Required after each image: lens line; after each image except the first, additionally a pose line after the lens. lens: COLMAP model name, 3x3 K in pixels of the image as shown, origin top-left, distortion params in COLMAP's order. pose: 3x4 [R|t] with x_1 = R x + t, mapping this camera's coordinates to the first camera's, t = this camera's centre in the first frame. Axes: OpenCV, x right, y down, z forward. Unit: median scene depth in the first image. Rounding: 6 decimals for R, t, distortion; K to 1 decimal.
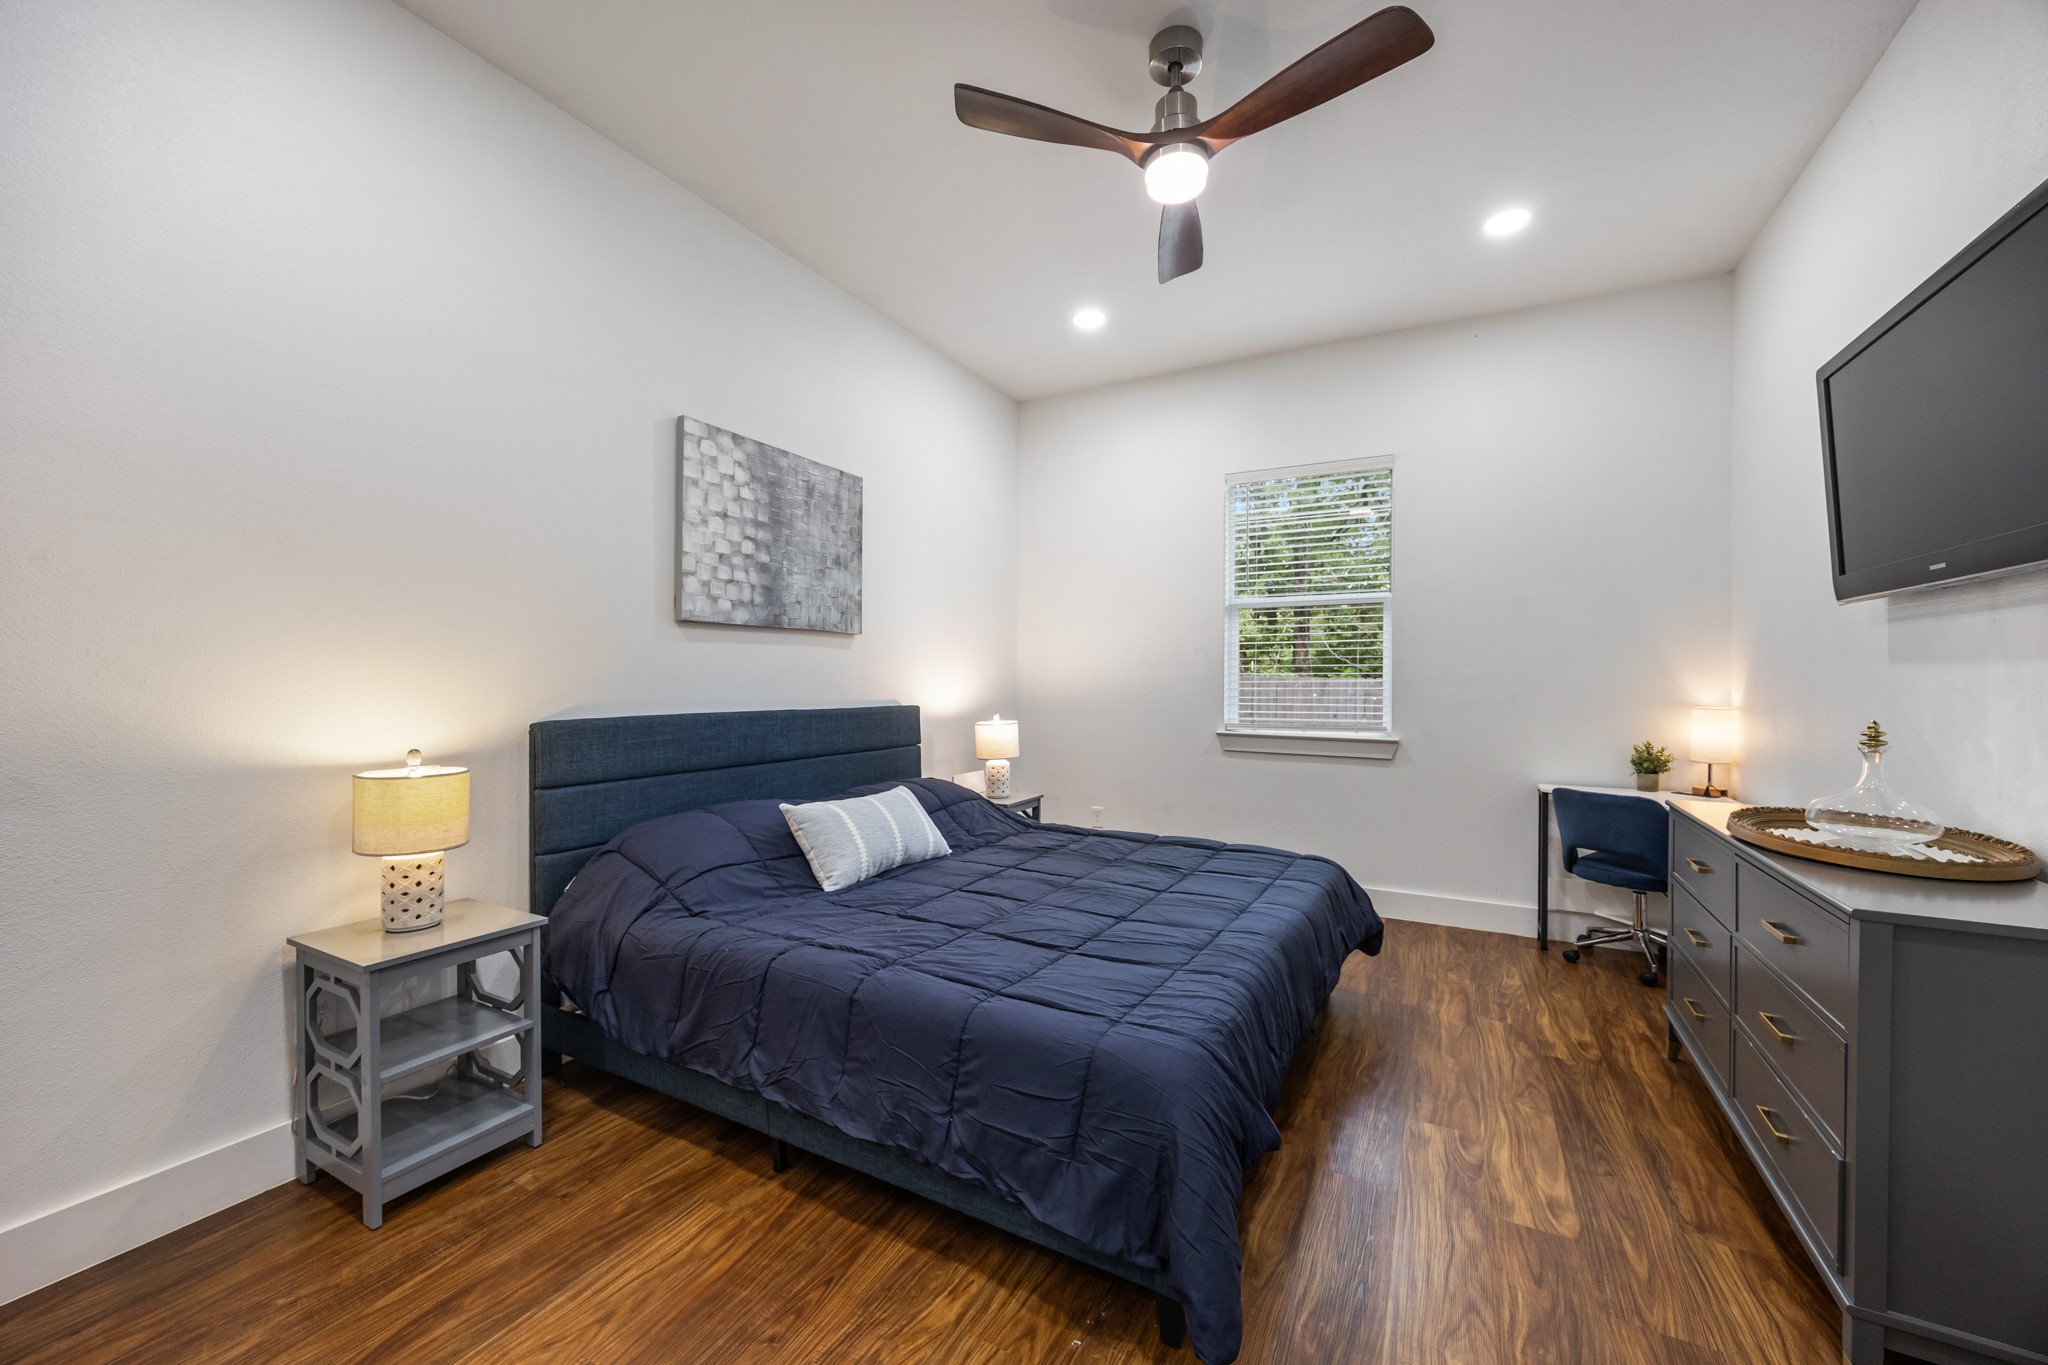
lens RADIAL K [[775.2, 0, 1033.7], [0, 775.2, 676.0], [0, 0, 1]] dist [-0.000627, -0.000045]
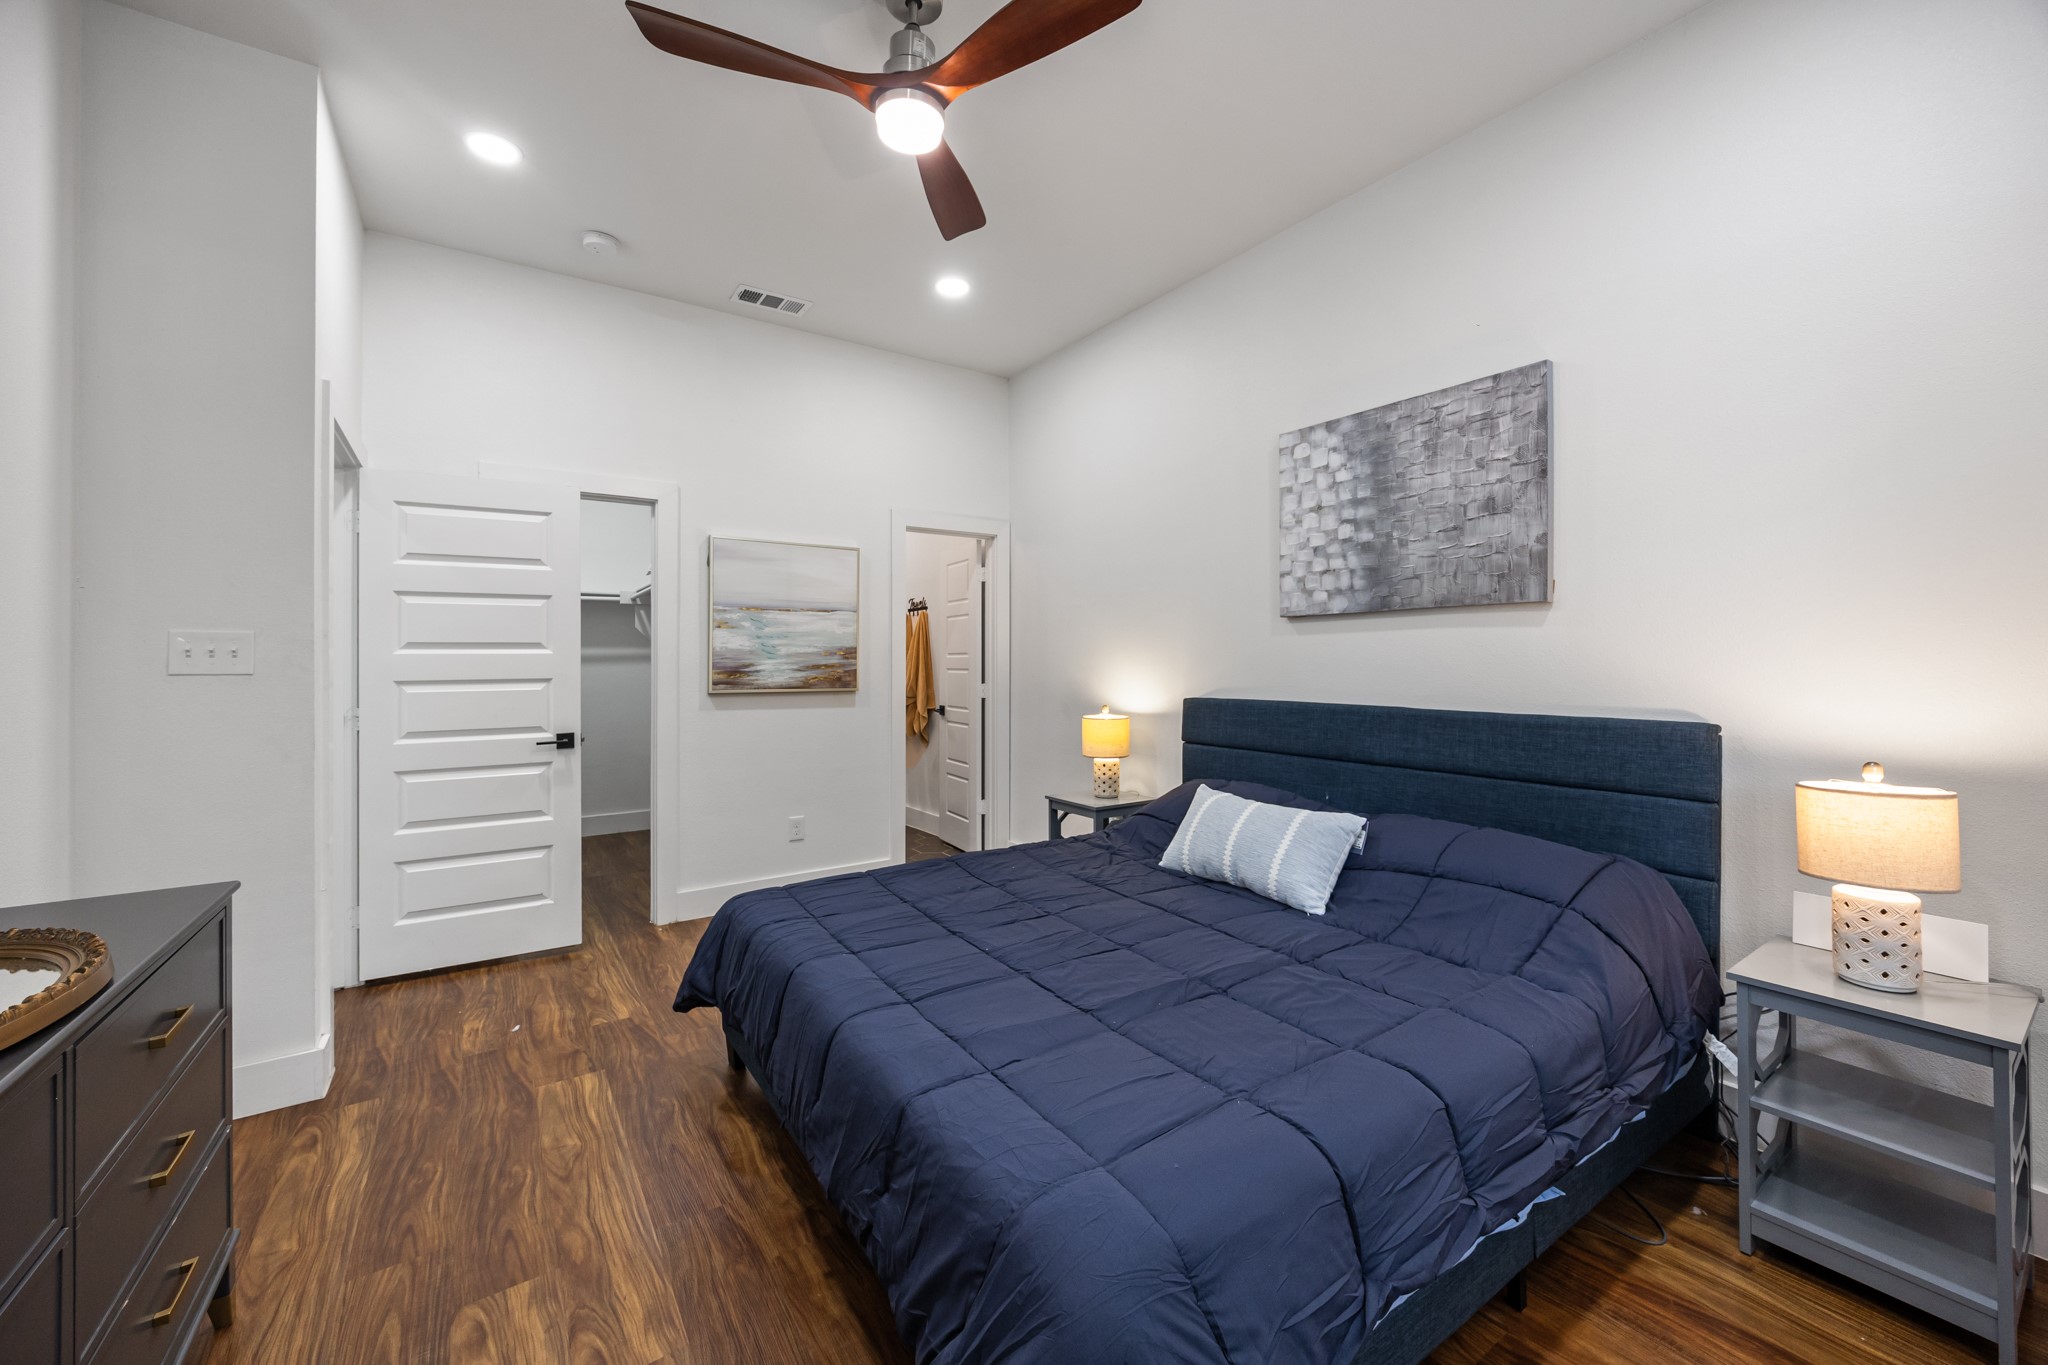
lens RADIAL K [[821.5, 0, 1018.8], [0, 821.5, 625.9], [0, 0, 1]] dist [0.025387, -0.012227]
pose [[-0.477155, -0.044821, -0.877675, 0.711753], [-0.002459, 0.998763, -0.049668, 0.000658], [0.878816, -0.021541, -0.476675, 1.143051]]
